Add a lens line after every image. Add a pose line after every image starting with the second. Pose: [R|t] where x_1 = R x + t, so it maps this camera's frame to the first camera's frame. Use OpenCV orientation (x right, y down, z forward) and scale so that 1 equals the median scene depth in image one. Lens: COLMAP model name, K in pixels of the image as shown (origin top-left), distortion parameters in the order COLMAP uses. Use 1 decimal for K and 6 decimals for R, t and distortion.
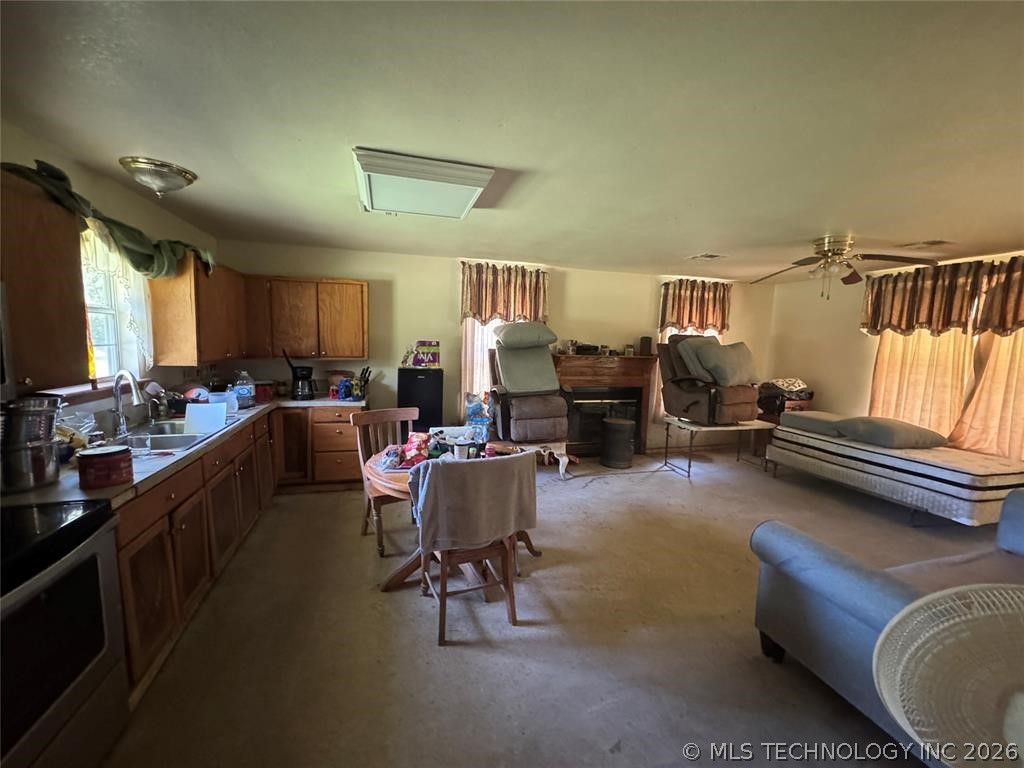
lens RADIAL K [[408.5, 0, 504.8], [0, 408.5, 386.1], [0, 0, 1]] dist [0.001482, 0.000084]
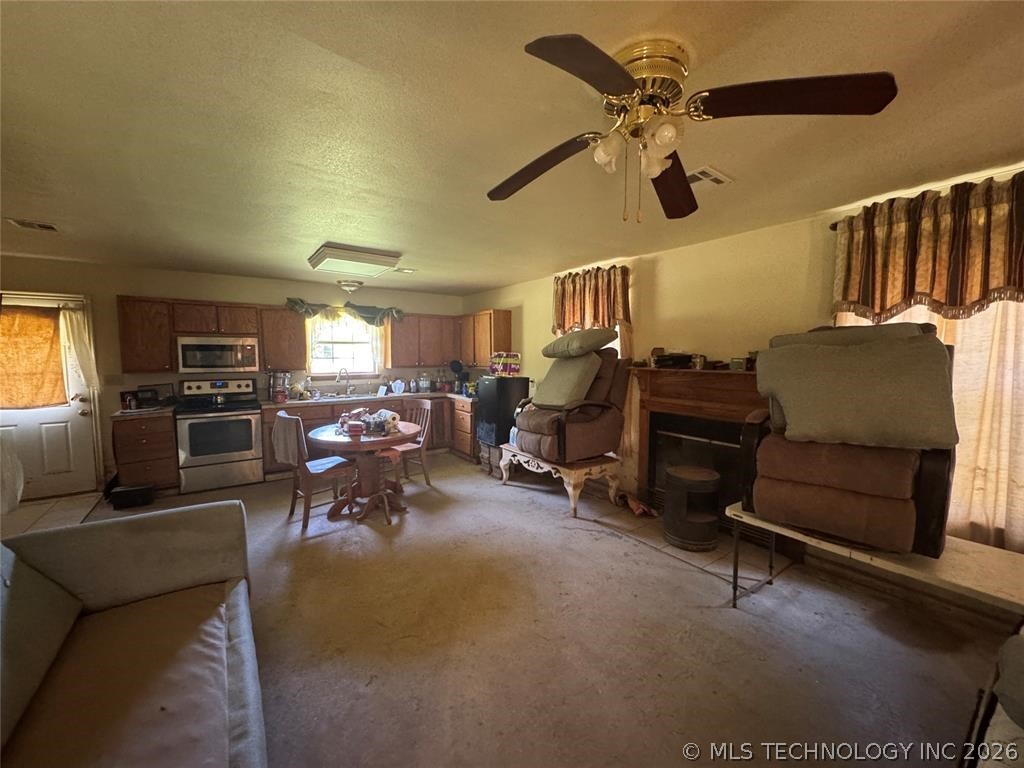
lens RADIAL K [[408.5, 0, 508.0], [0, 408.5, 382.2], [0, 0, 1]] dist [0.001482, 0.000084]
pose [[0.329612, 0.041965, -0.943183, 0.844228], [-0.091656, 0.995715, 0.012271, -0.038576], [0.939657, 0.082404, 0.332046, 0.555812]]
